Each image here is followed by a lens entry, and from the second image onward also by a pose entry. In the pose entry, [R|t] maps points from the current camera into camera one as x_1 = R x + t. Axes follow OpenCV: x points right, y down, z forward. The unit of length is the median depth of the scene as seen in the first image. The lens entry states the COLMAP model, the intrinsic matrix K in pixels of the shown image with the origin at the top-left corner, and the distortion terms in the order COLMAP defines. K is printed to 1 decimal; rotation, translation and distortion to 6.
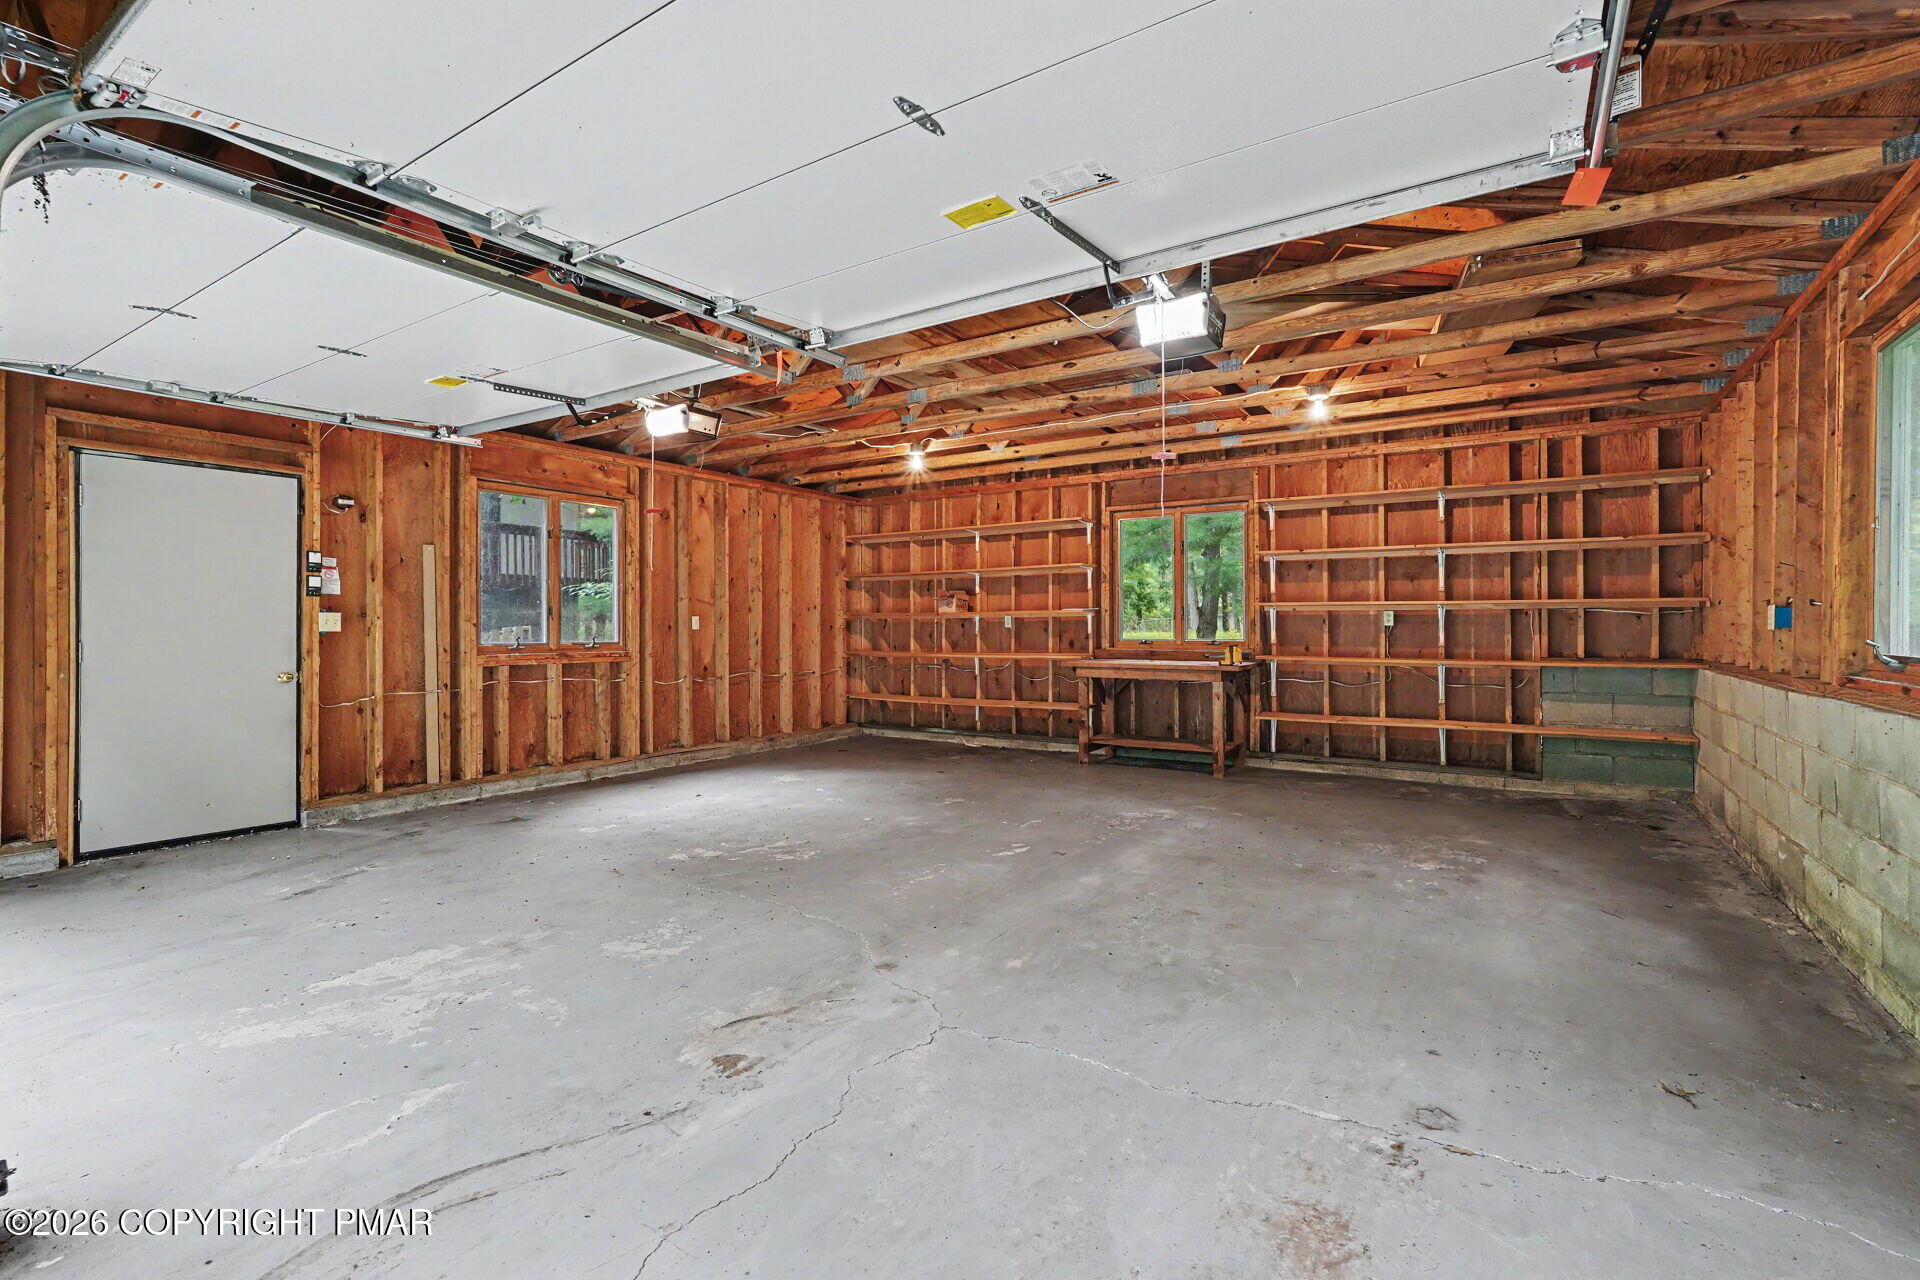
lens RADIAL K [[861.6, 0, 957.9], [0, 861.6, 627.0], [0, 0, 1]] dist [-0.017920, 0.002236]
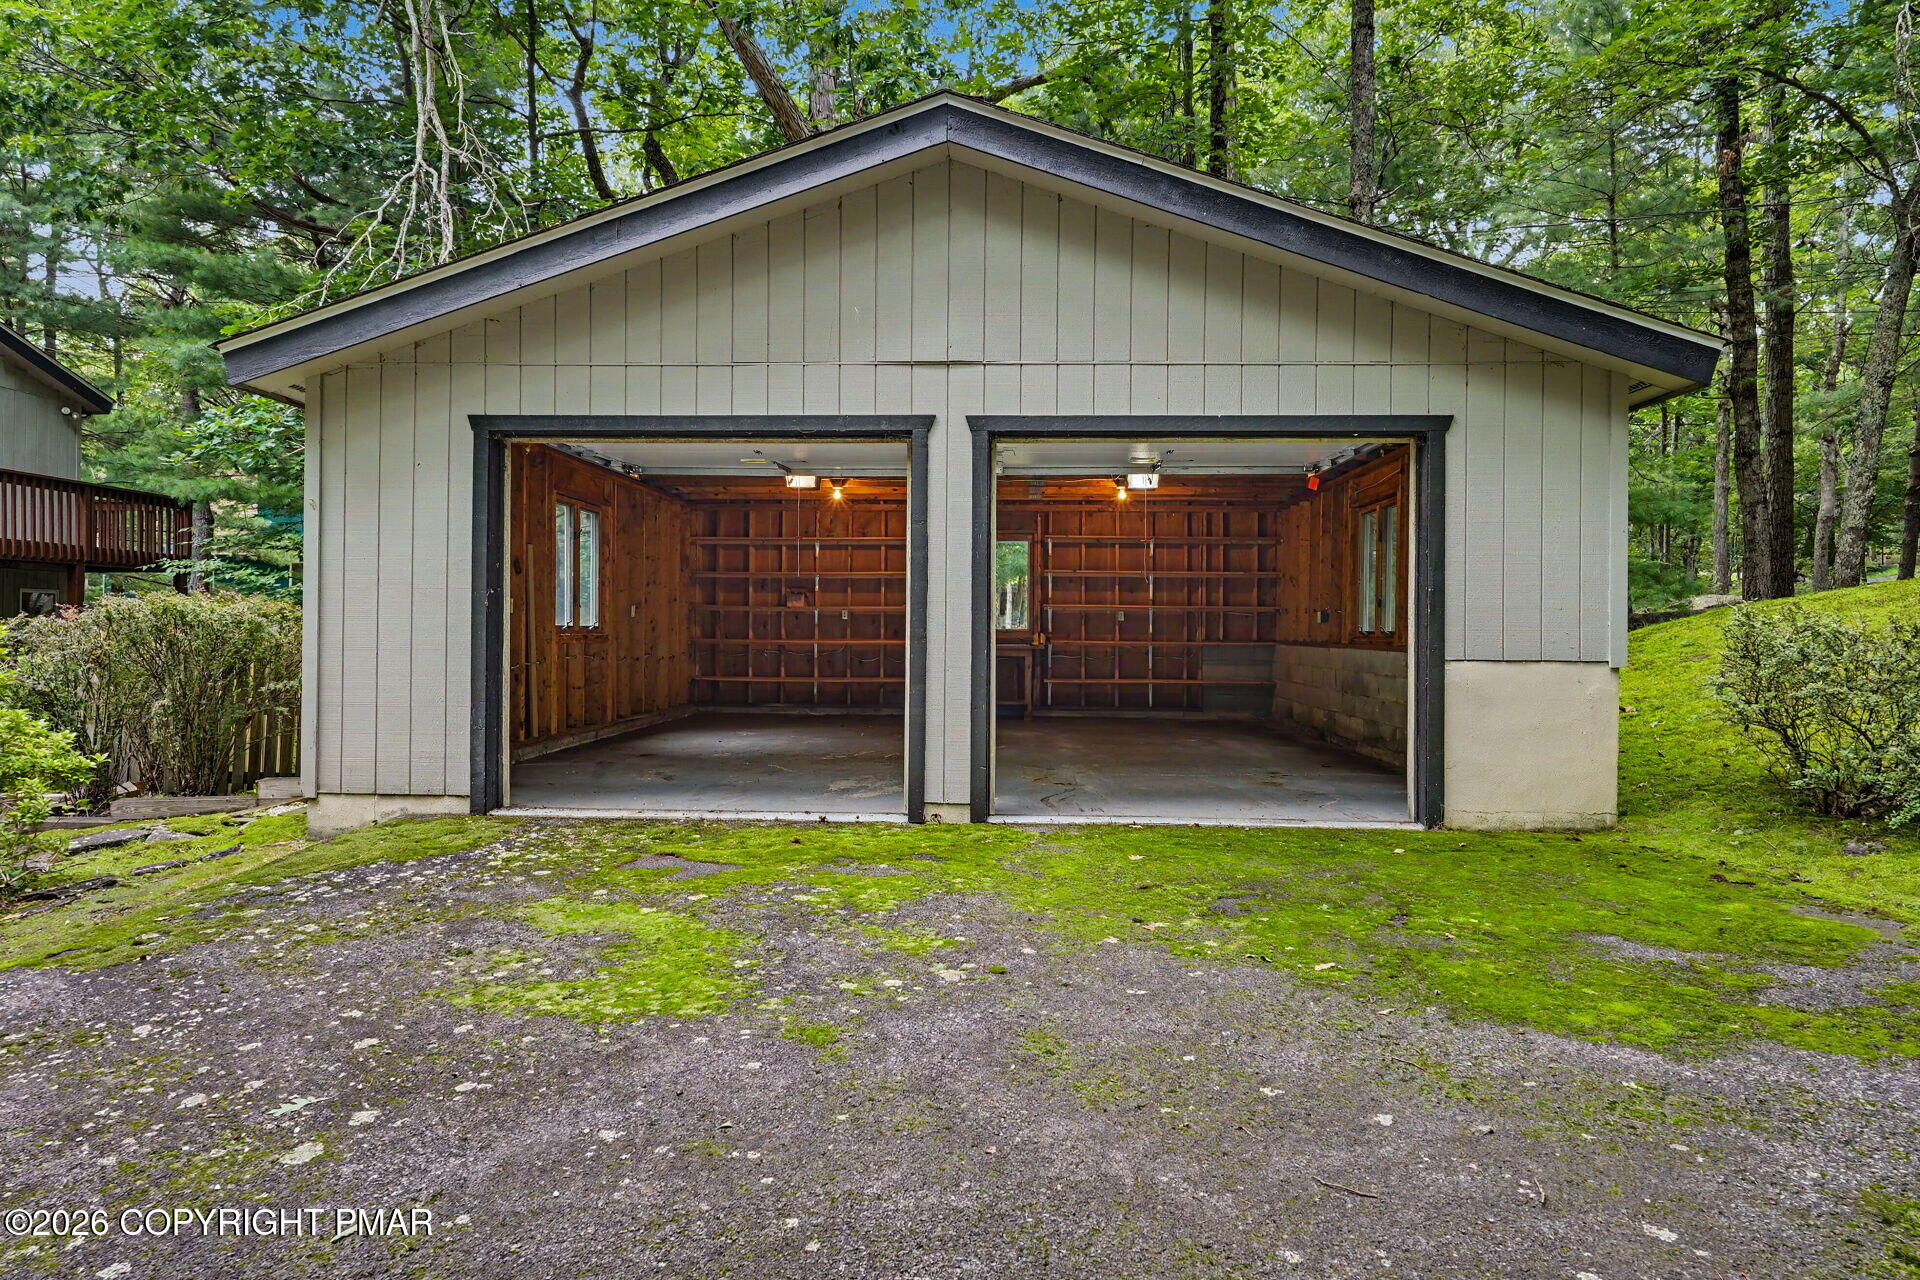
lens RADIAL K [[1114.2, 0, 970.6], [0, 1114.2, 633.2], [0, 0, 1]] dist [0.002188, 0.000681]
pose [[0.855688, 0.007558, 0.517437, -0.822418], [-0.010130, 0.999946, 0.002145, 0.020397], [-0.517393, -0.007077, 0.855719, -0.632672]]
